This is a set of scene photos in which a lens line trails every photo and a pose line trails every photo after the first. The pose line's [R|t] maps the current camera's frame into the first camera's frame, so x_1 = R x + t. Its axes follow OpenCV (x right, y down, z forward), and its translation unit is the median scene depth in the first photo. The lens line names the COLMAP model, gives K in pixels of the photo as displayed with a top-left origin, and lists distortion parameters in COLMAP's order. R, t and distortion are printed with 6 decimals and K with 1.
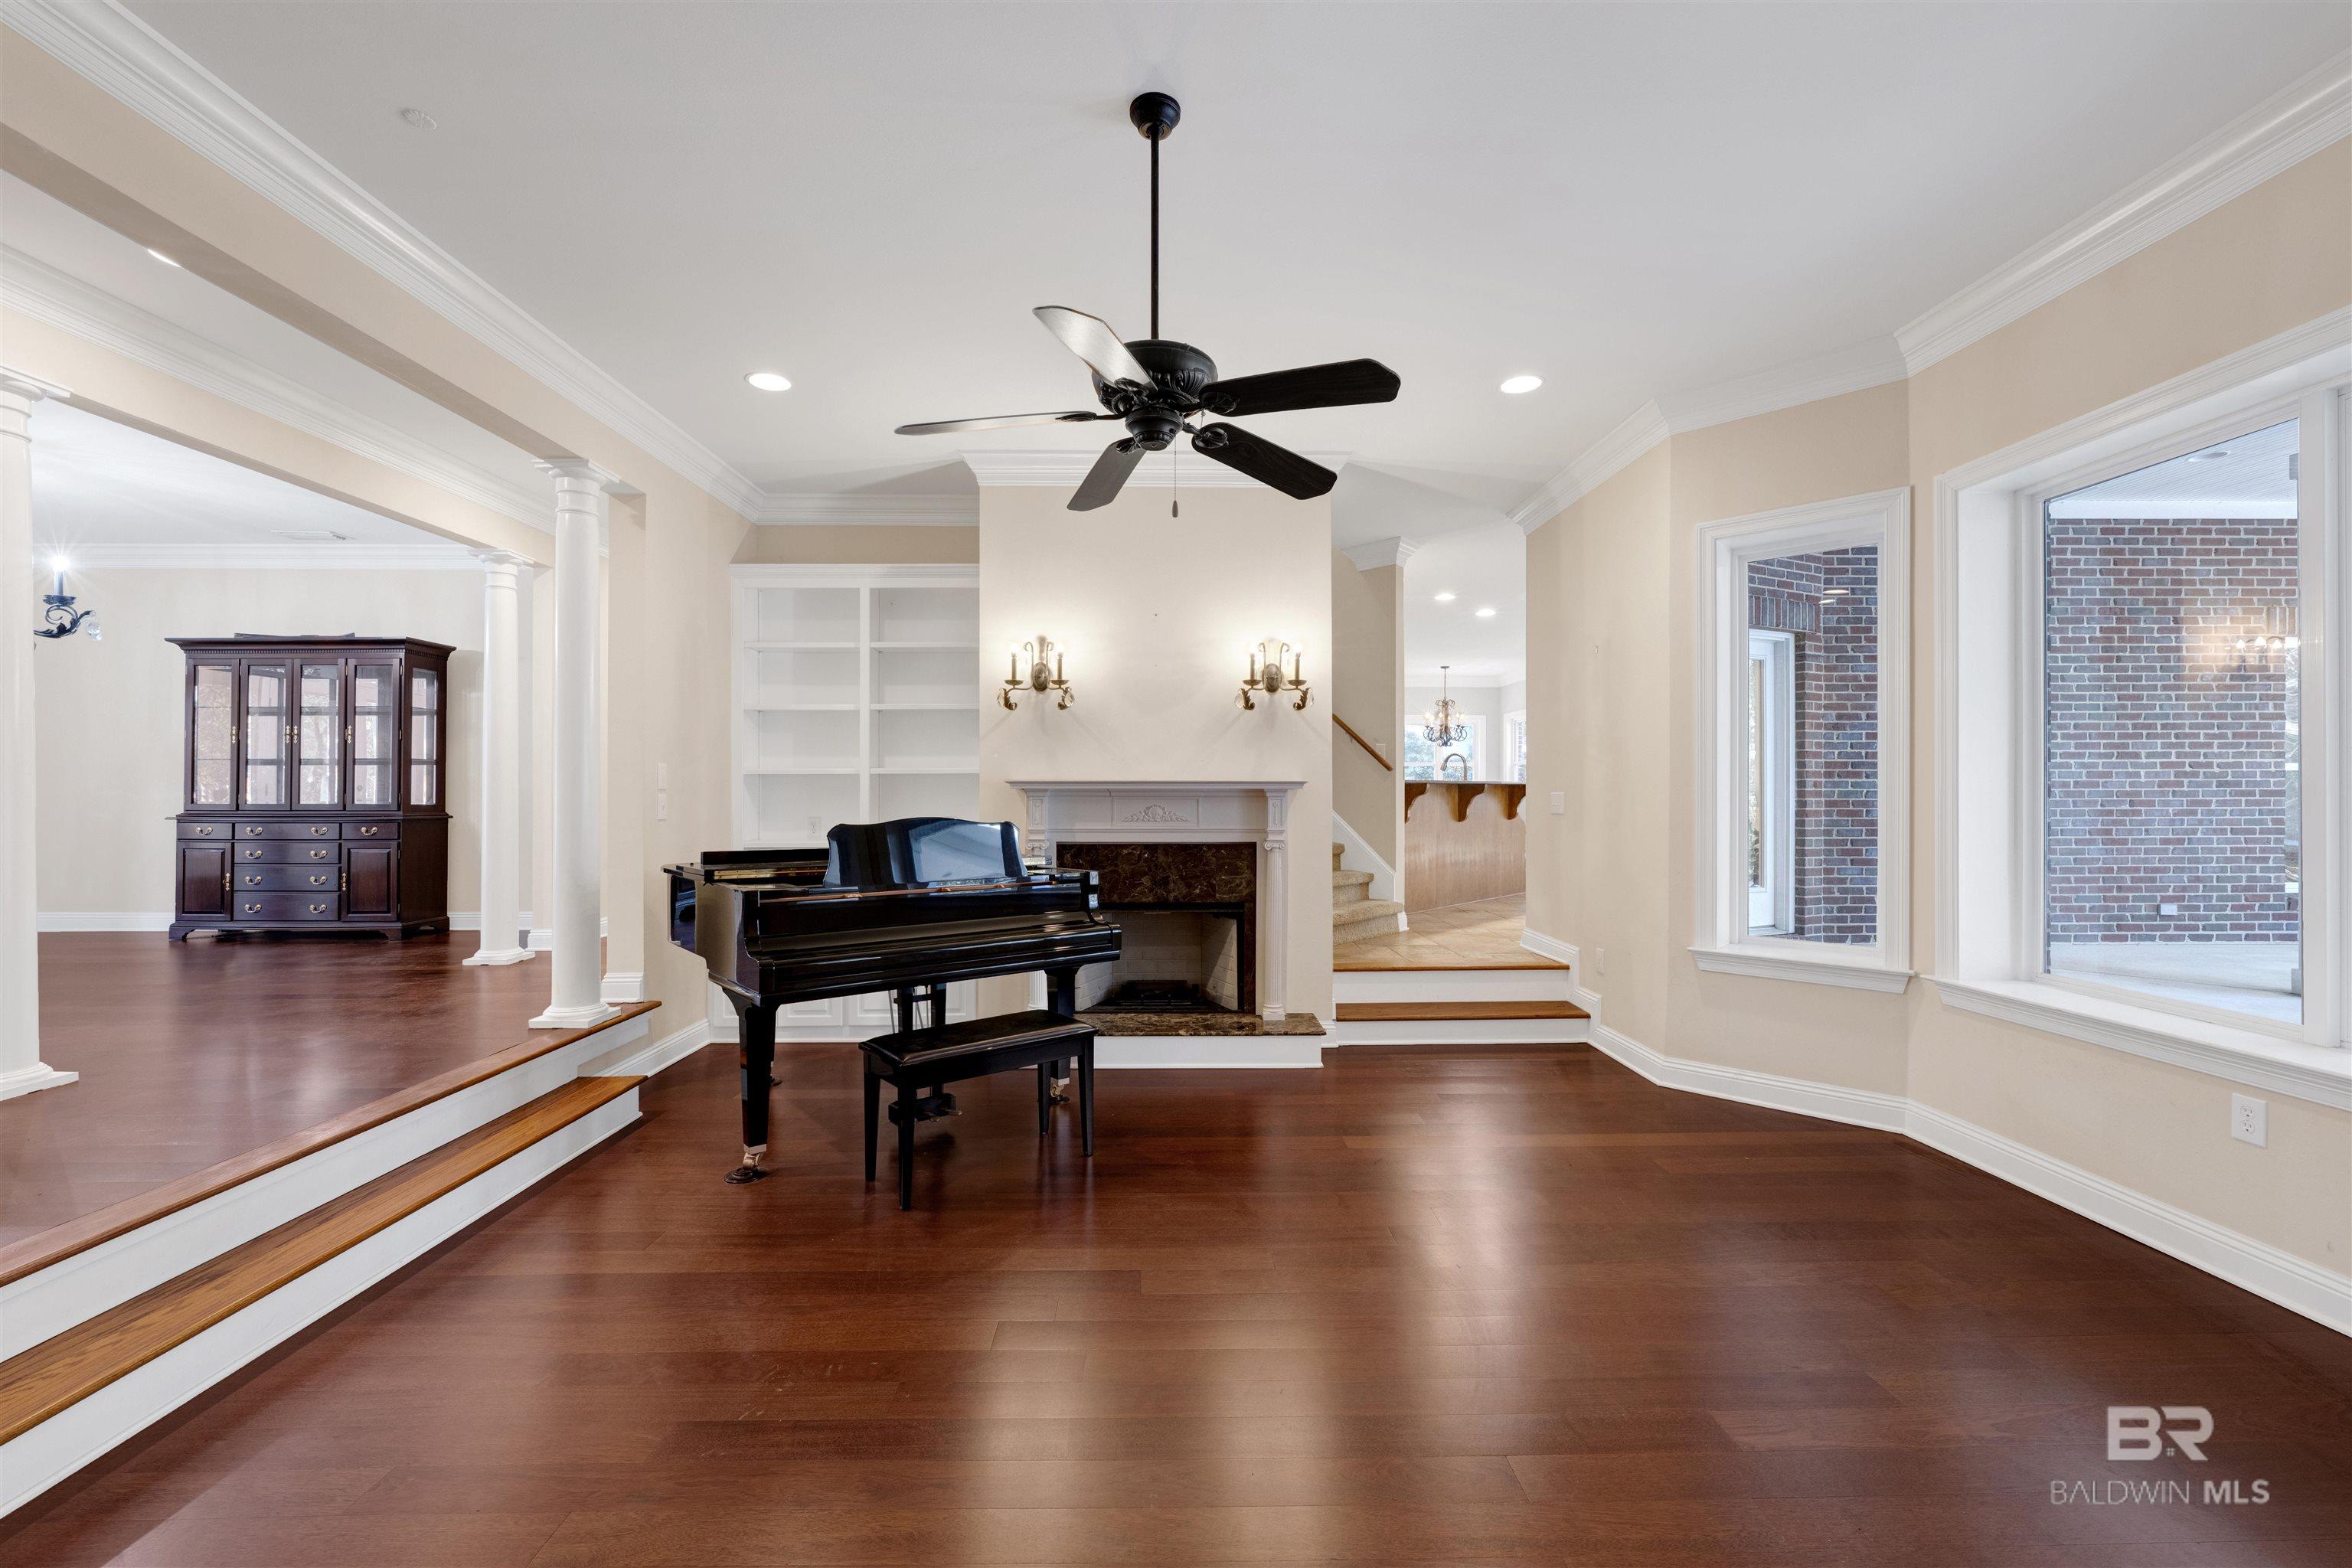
lens RADIAL K [[959.7, 0, 1227.8], [0, 959.7, 789.1], [0, 0, 1]] dist [0.008339, -0.001385]
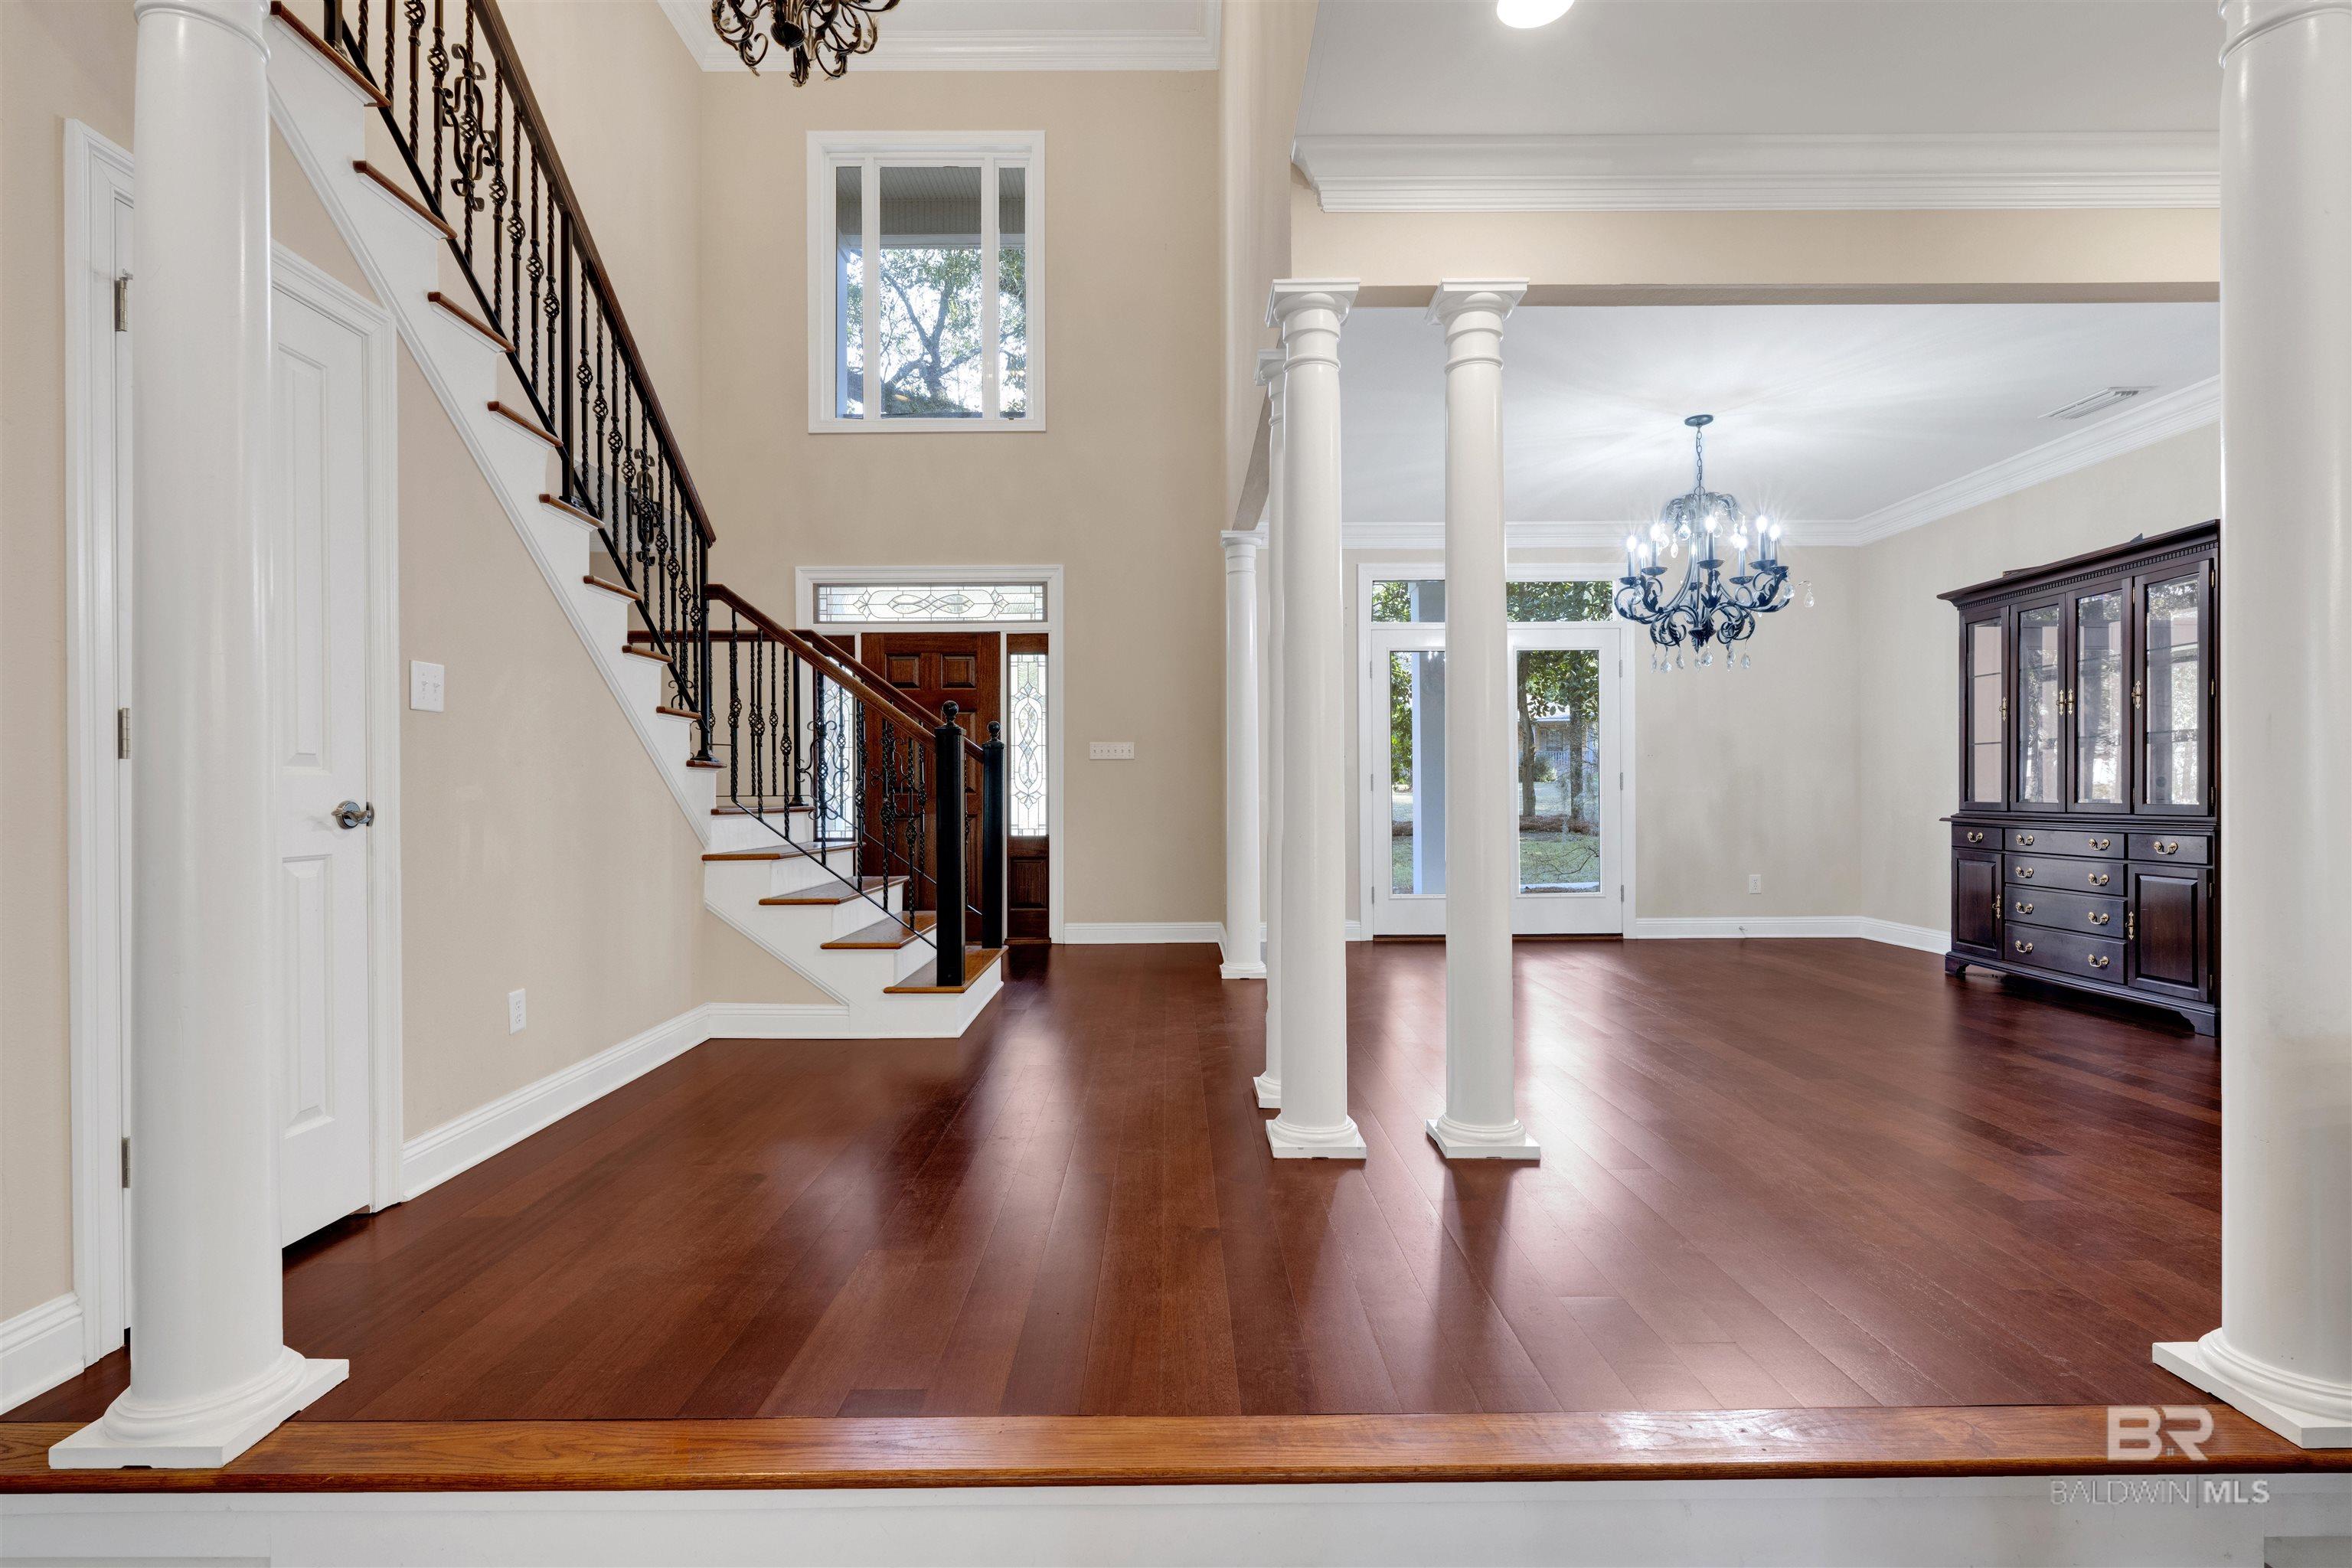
lens RADIAL K [[1095.1, 0, 1181.6], [0, 1095.1, 790.2], [0, 0, 1]] dist [0.002744, 0.000625]
pose [[-0.035625, -0.000957, -0.999365, -0.189589], [0.009153, 0.999957, -0.001284, 0.001812], [0.999323, -0.009193, -0.035615, 0.457597]]
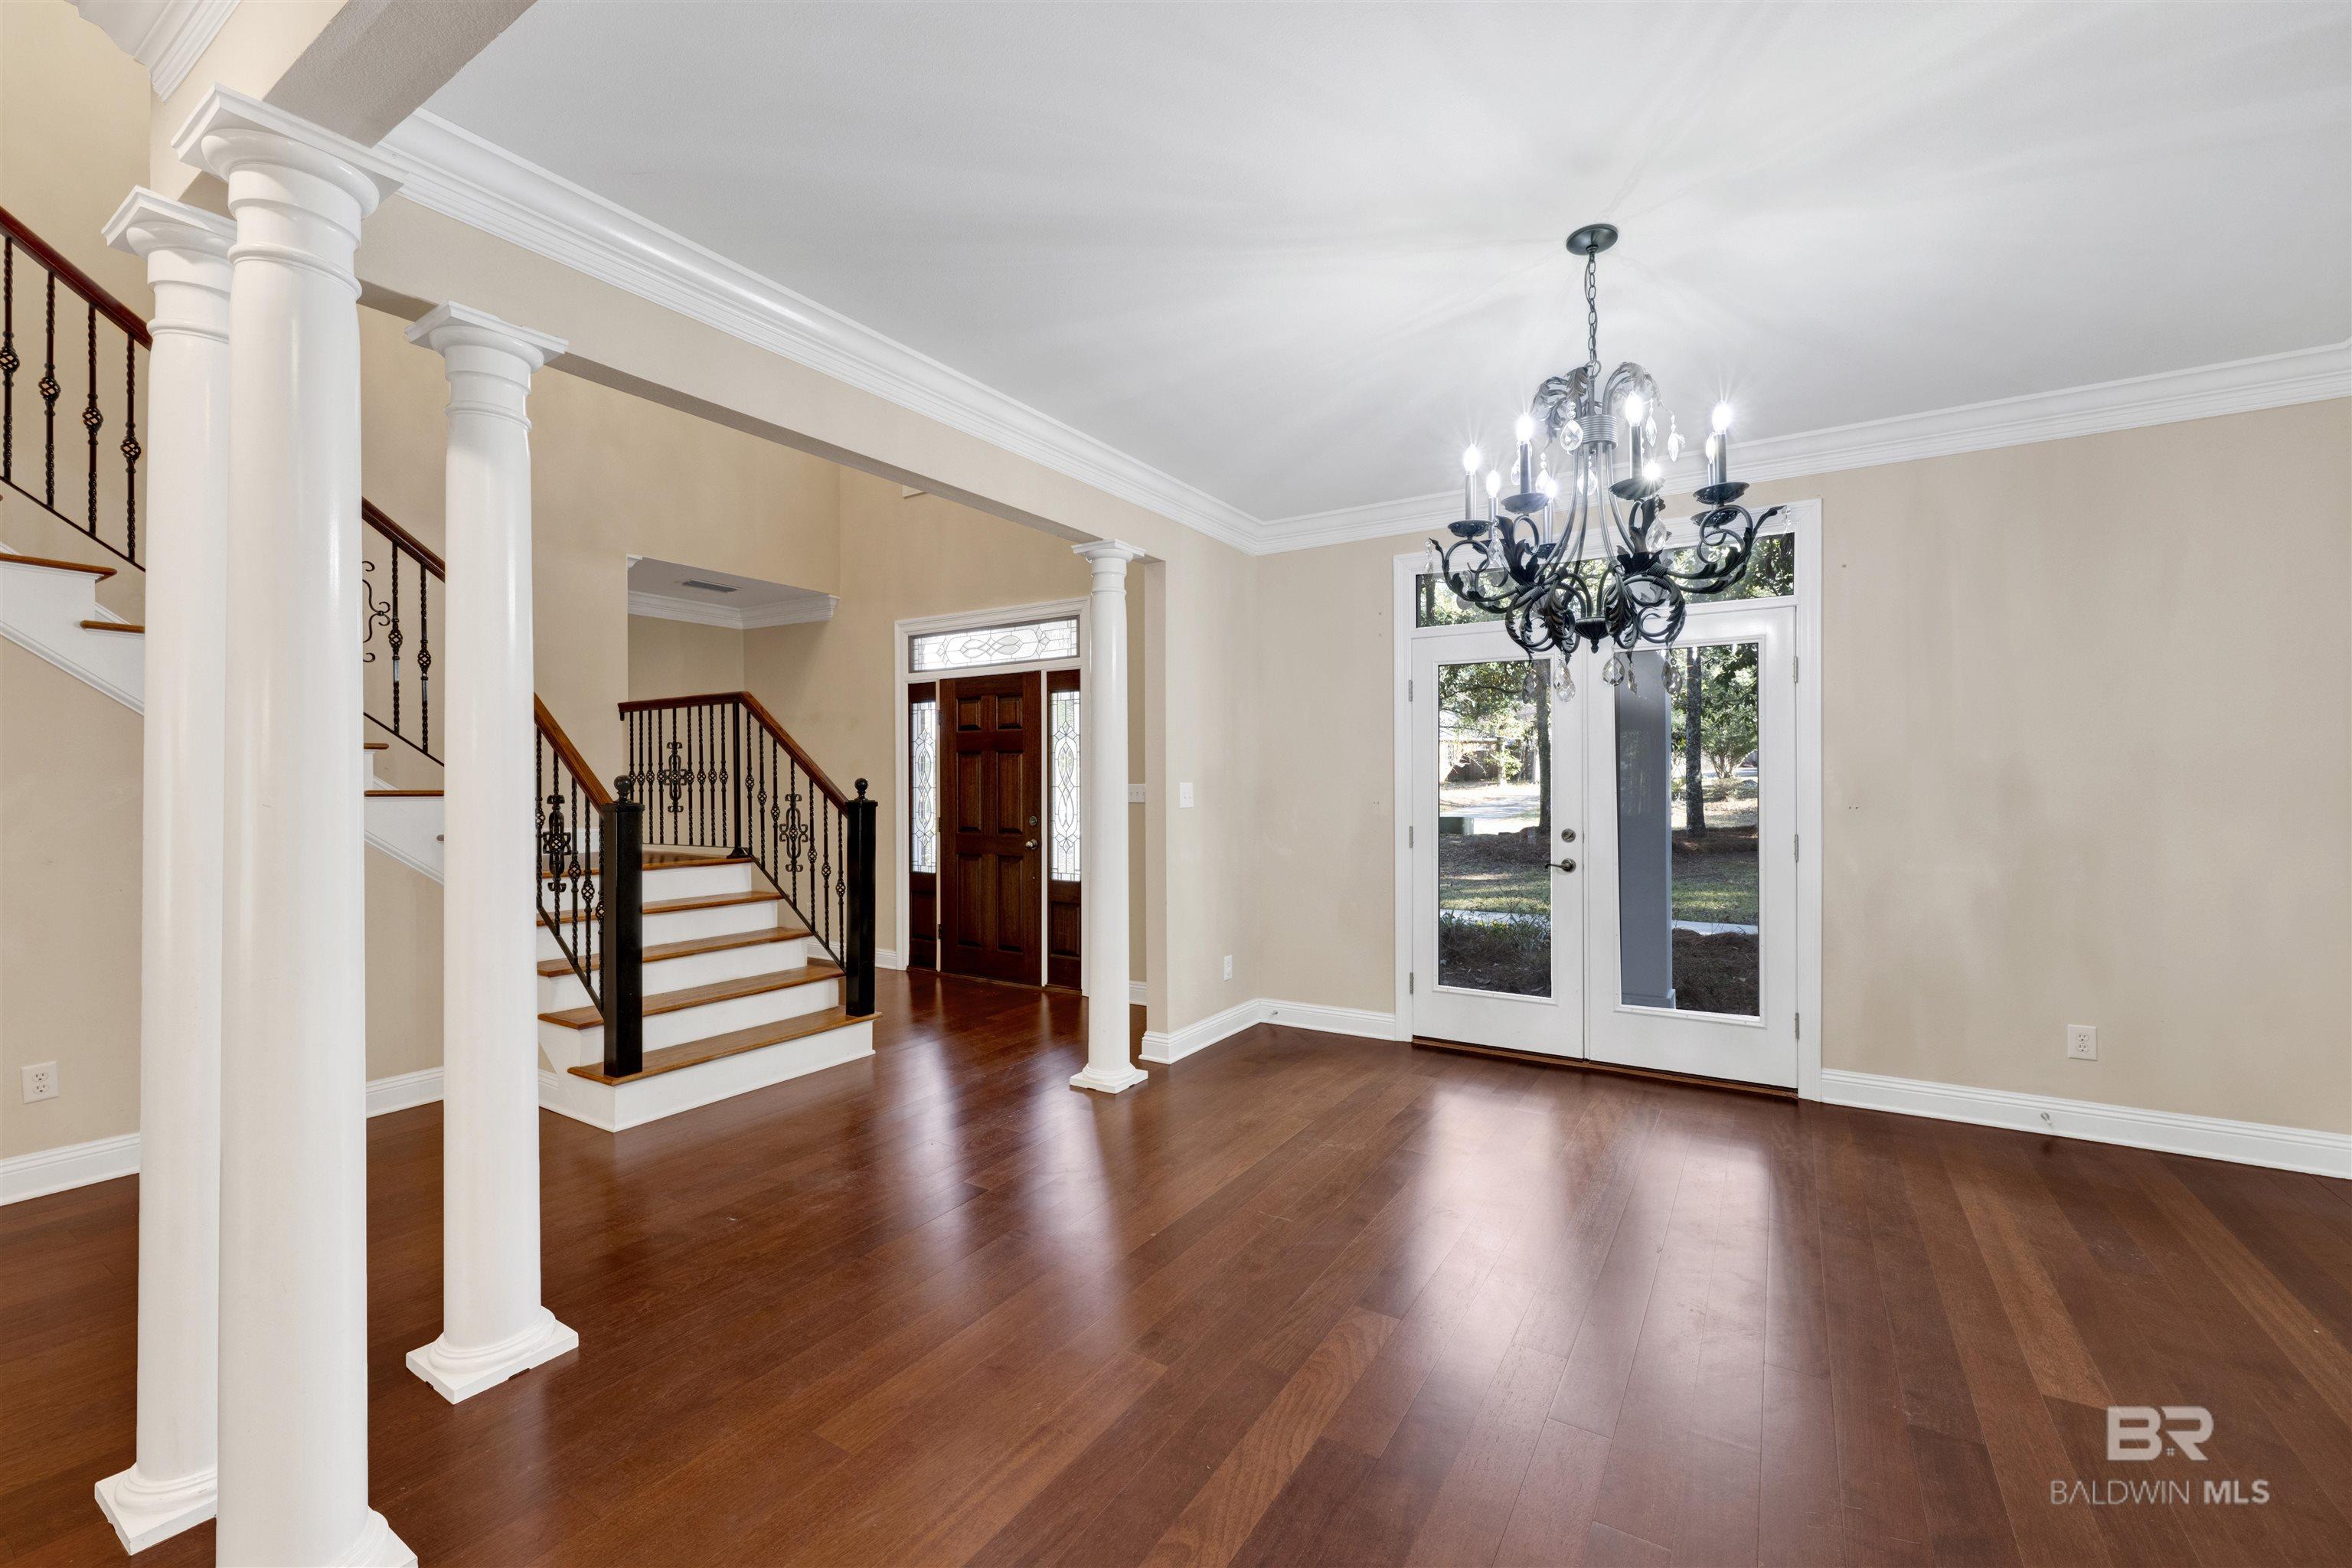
lens RADIAL K [[959.7, 0, 1161.9], [0, 959.7, 791.3], [0, 0, 1]] dist [0.008339, -0.001385]
pose [[-0.567551, 0.009347, -0.823285, -0.642054], [0.006399, 0.999955, 0.006941, -0.056650], [0.823313, -0.001329, -0.567586, 0.946545]]
